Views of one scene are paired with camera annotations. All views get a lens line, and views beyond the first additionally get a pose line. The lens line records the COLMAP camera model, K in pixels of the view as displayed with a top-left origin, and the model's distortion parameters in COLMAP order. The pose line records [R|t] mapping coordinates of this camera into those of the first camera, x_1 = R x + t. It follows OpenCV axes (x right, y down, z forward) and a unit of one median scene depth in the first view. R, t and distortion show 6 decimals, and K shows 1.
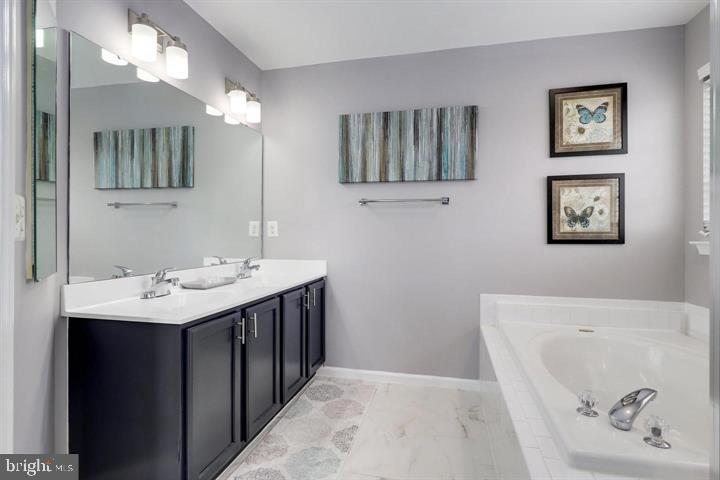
lens RADIAL K [[352.0, 0, 361.8], [0, 352.0, 236.1], [0, 0, 1]] dist [-0.001347, -0.001143]
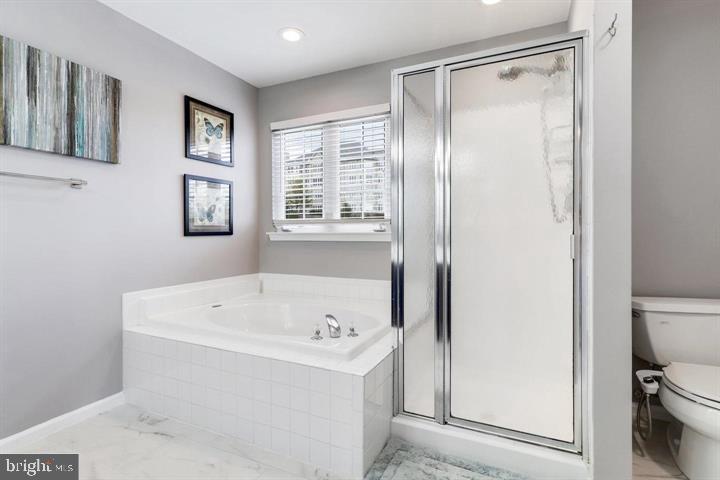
lens RADIAL K [[356.1, 0, 361.0], [0, 356.1, 235.8], [0, 0, 1]] dist [-0.003062, -0.000920]
pose [[0.192807, -0.014525, 0.981129, -0.448290], [0.008270, 0.999879, 0.013177, 0.011079], [-0.981202, 0.005573, 0.192903, 0.248974]]
